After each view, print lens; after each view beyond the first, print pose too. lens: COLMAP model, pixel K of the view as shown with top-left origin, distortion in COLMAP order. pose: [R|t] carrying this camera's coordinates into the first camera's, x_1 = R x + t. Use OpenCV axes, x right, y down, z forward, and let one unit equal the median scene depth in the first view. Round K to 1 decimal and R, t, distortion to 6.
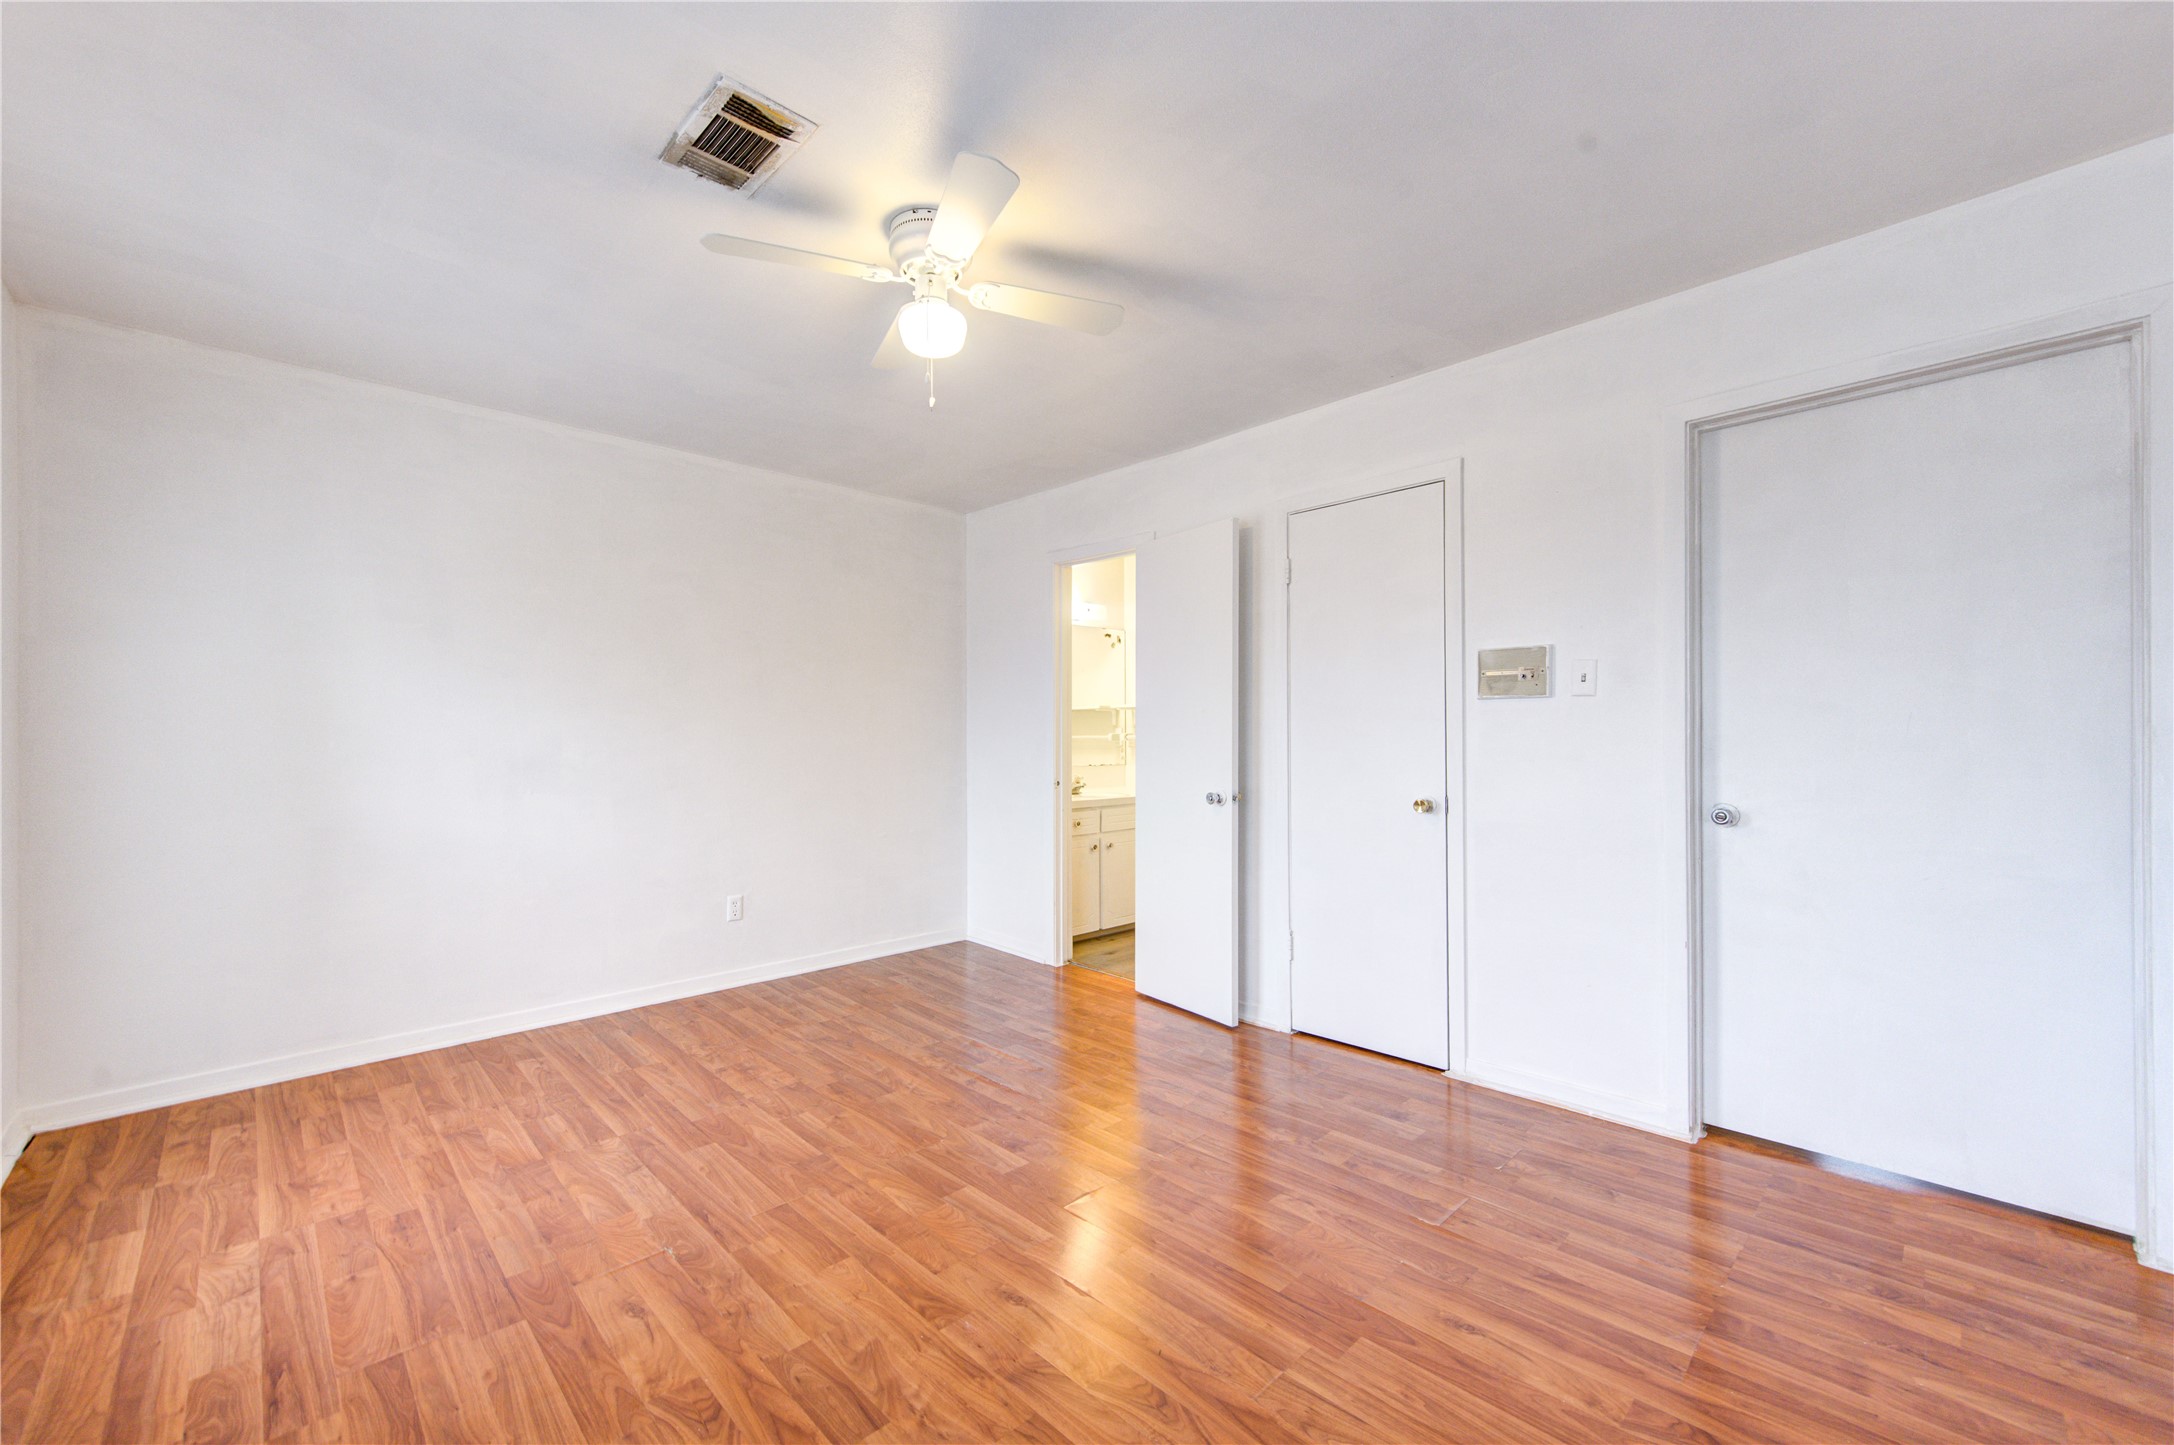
lens RADIAL K [[848.6, 0, 1086.1], [0, 848.6, 814.8], [0, 0, 1]] dist [0.004355, 0.000035]
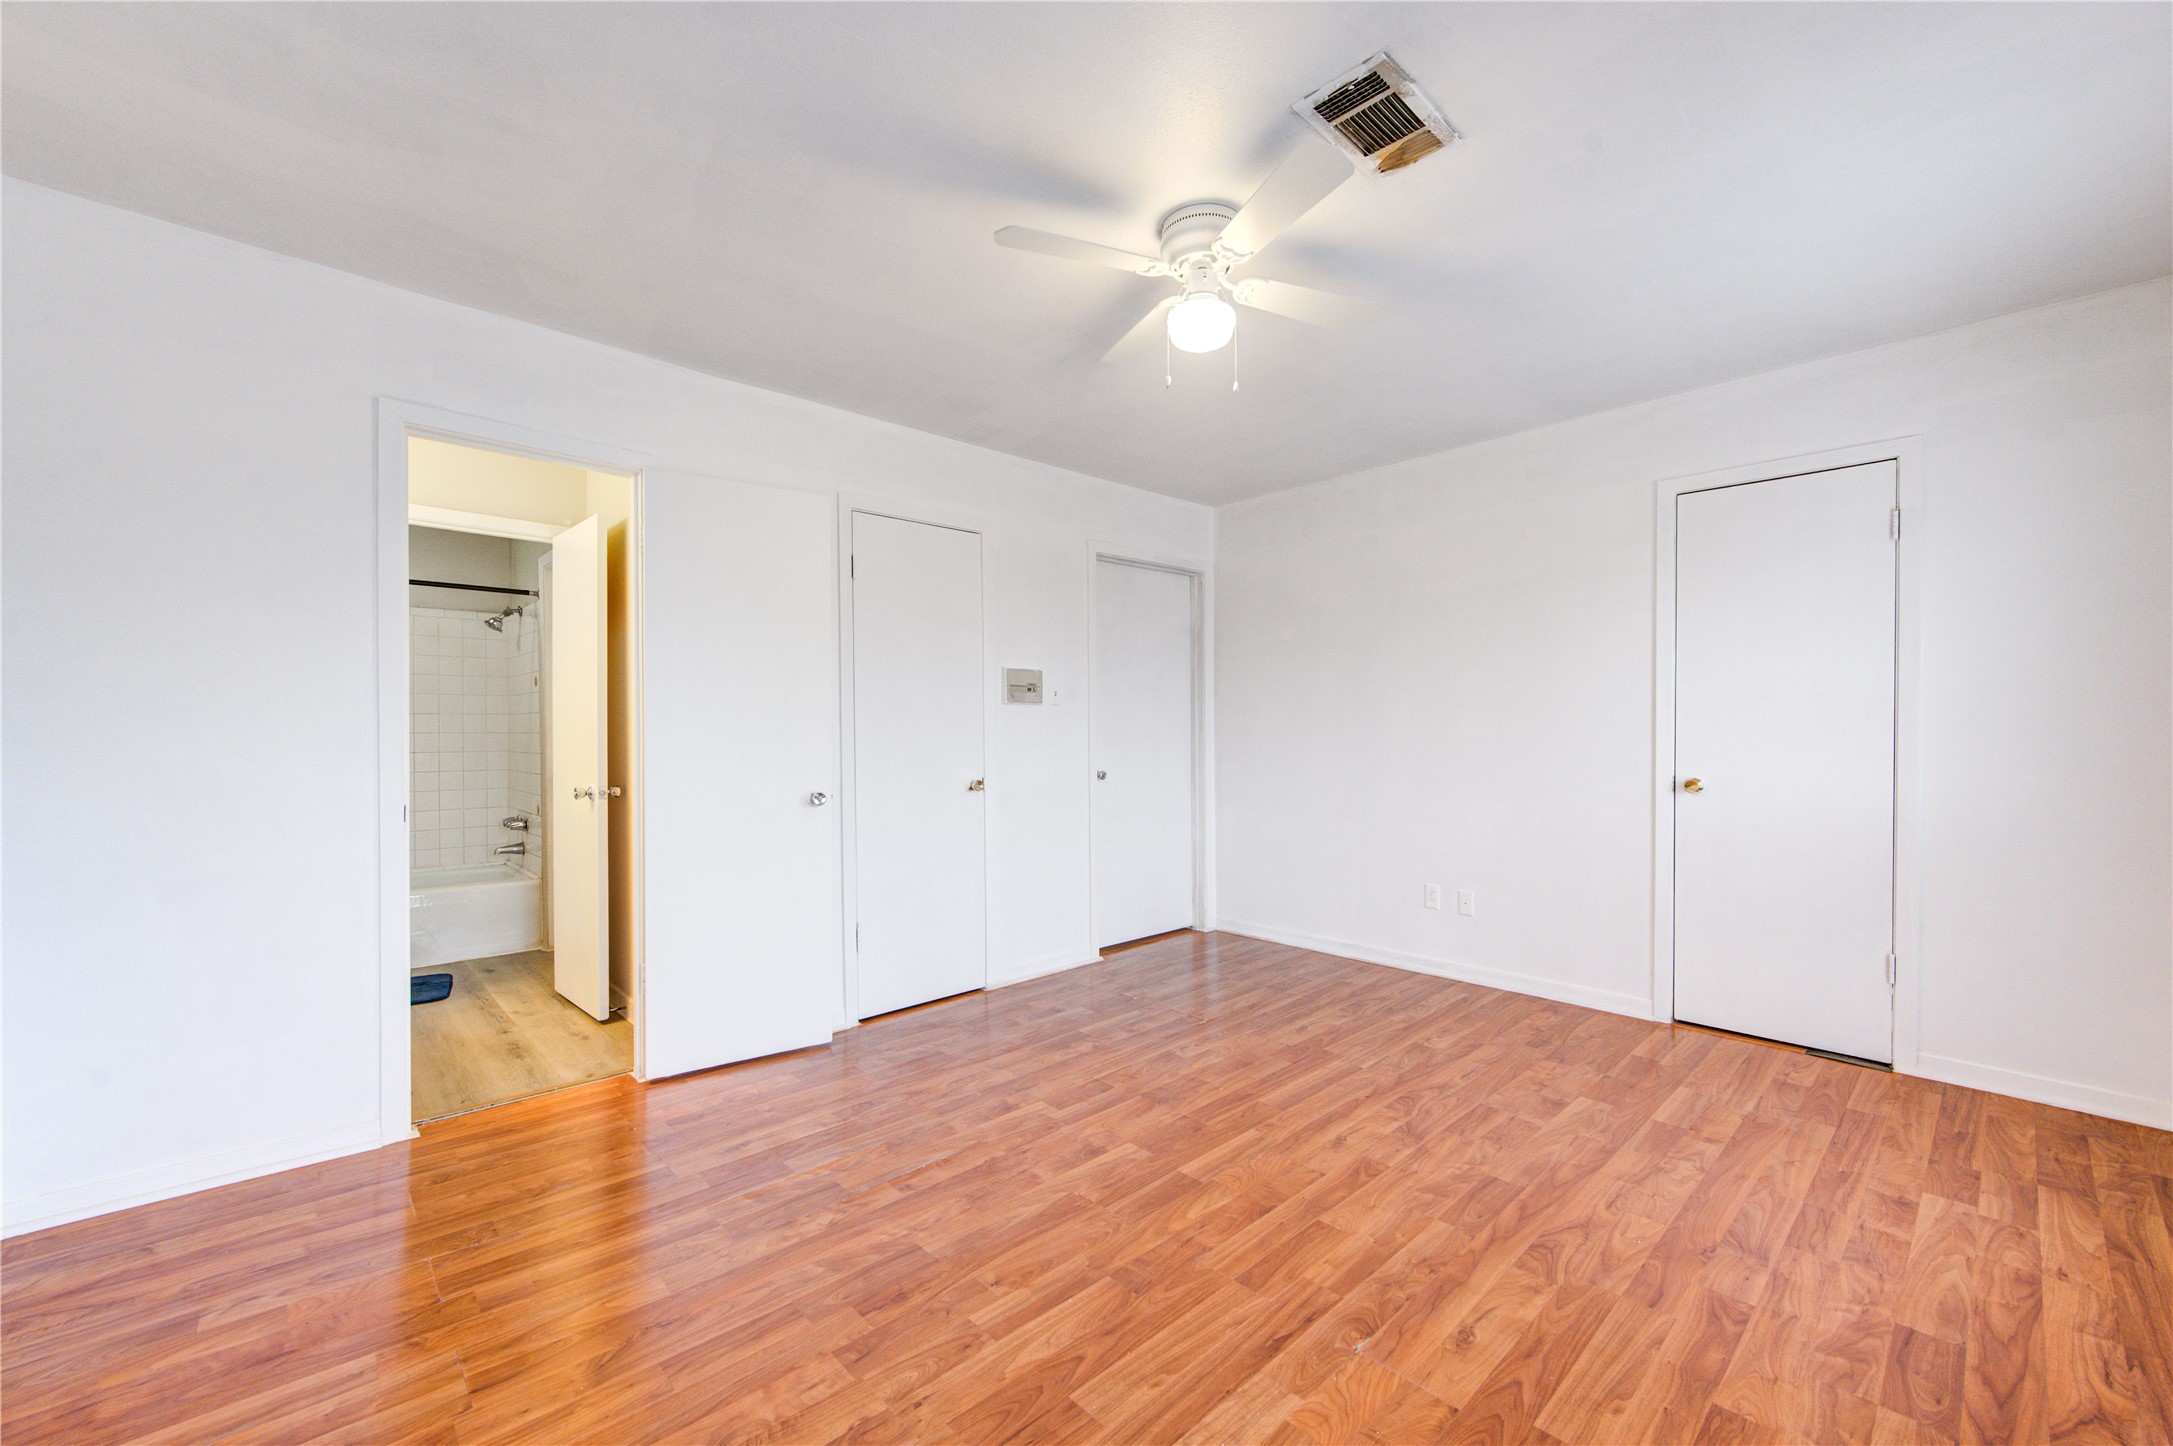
lens RADIAL K [[871.0, 0, 1100.3], [0, 871.0, 721.7], [0, 0, 1]] dist [0.009816, -0.000054]
pose [[0.017738, 0.014392, 0.999739, -1.097956], [0.093509, 0.995490, -0.015990, -0.068257], [-0.995460, 0.093768, 0.016312, 0.971529]]
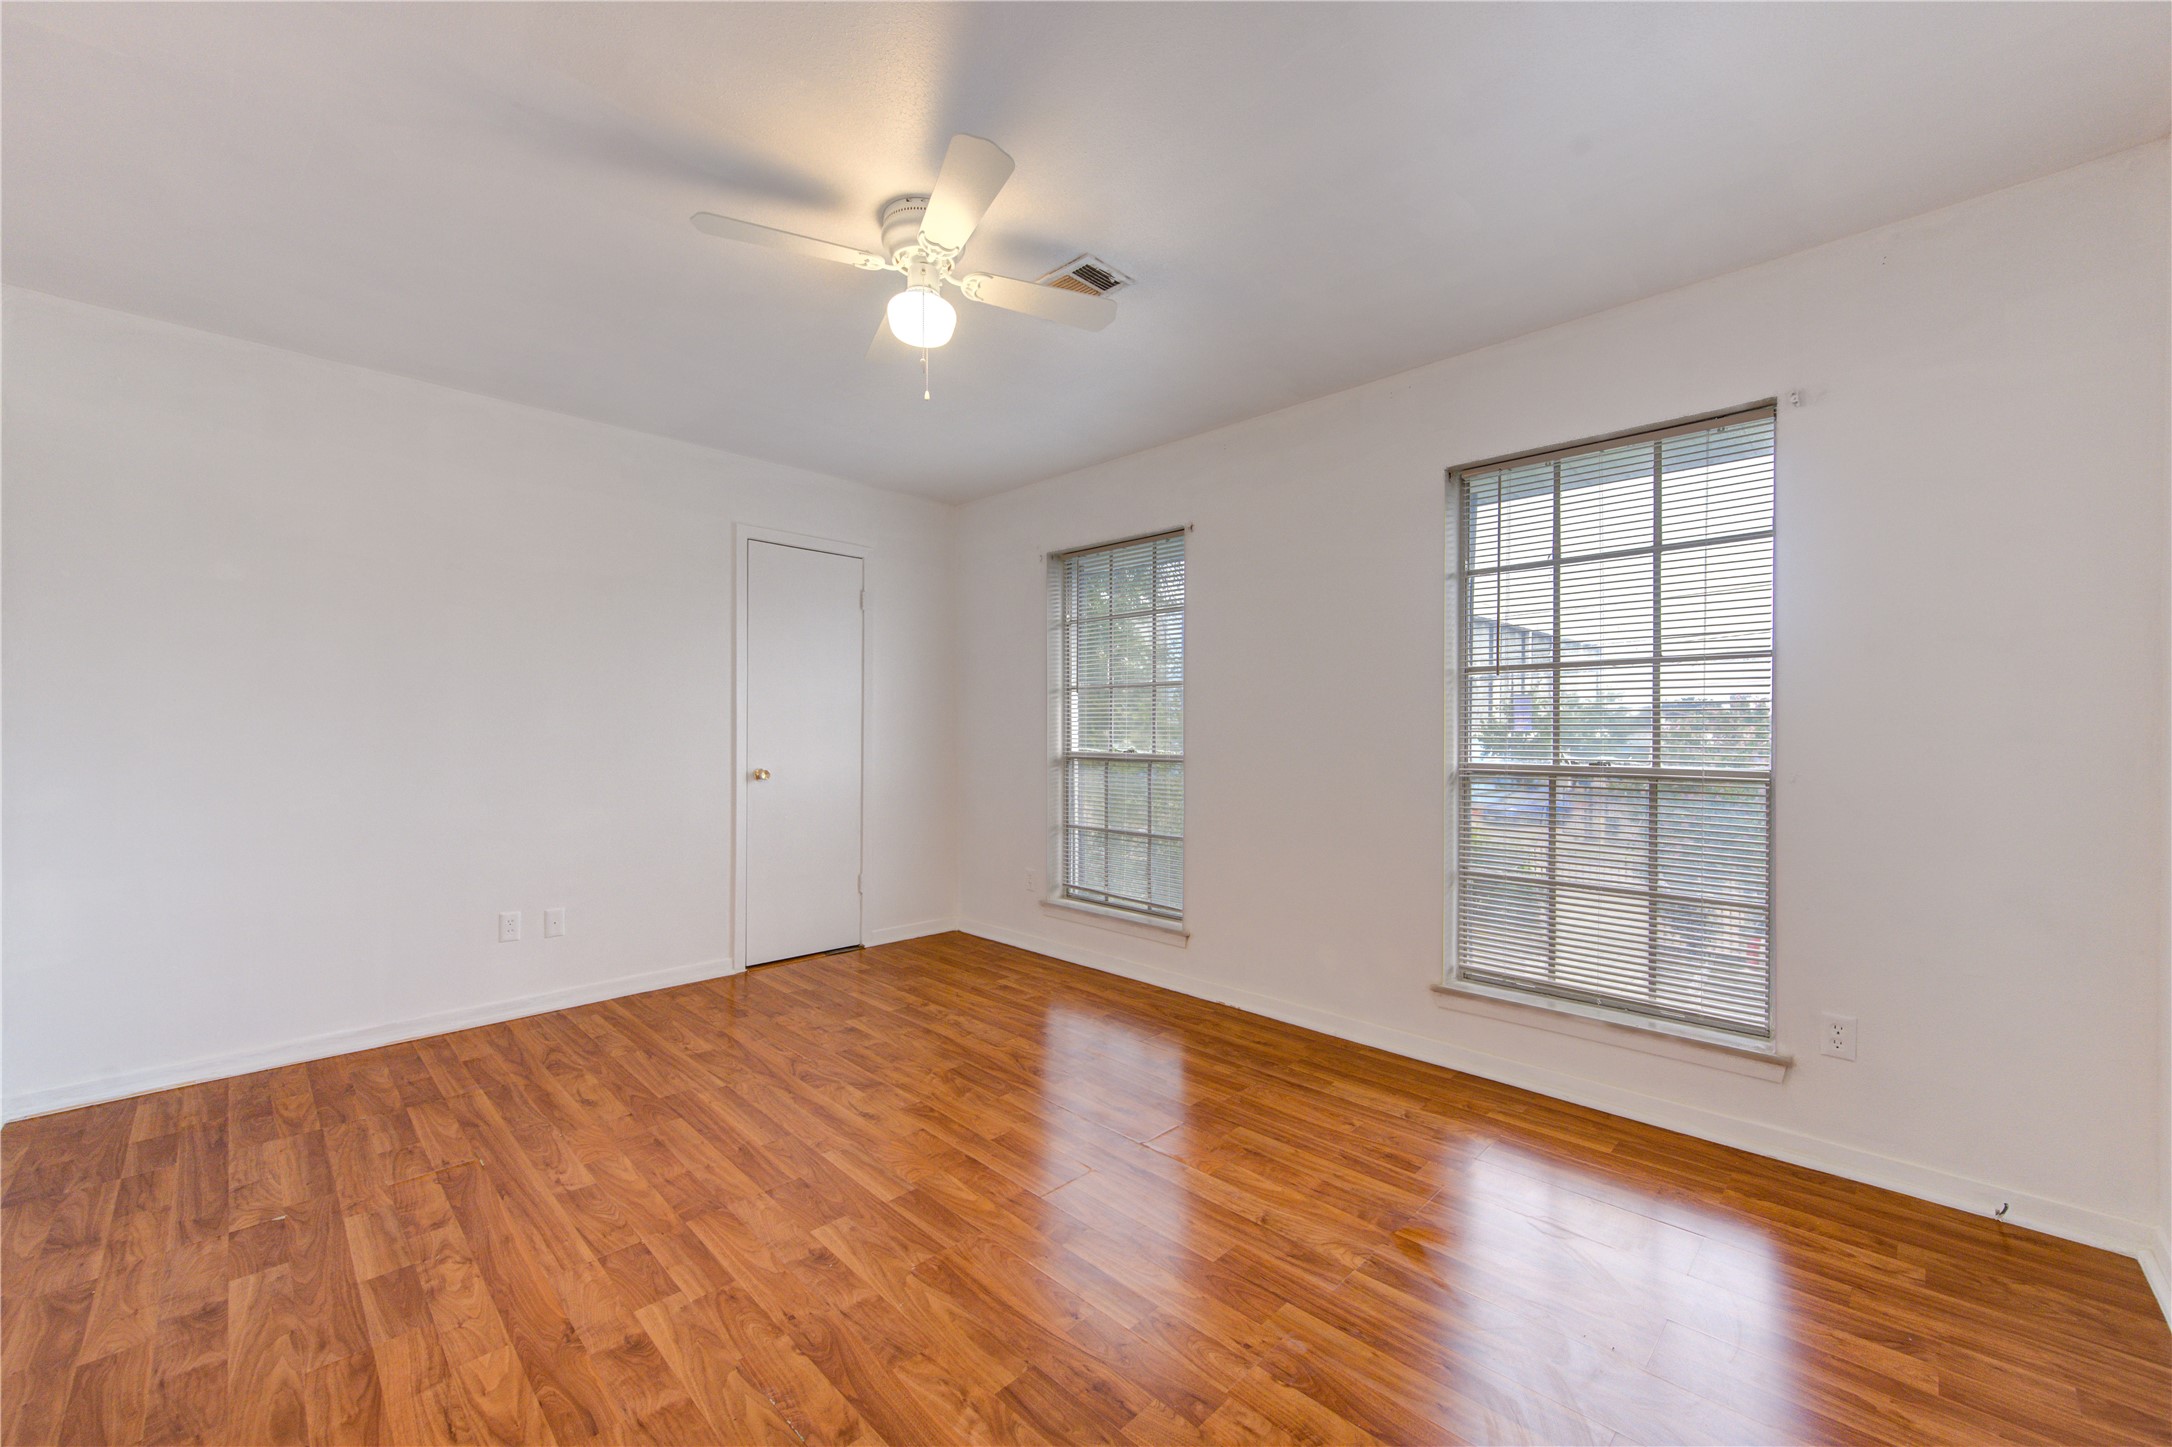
lens RADIAL K [[844.9, 0, 1071.9], [0, 844.9, 728.7], [0, 0, 1]] dist [0.004026, 0.000591]
pose [[-0.999984, 0.003267, 0.004627, -0.331740], [0.003667, 0.995989, 0.089403, -0.160875], [-0.004316, 0.089418, -0.995985, 1.791277]]
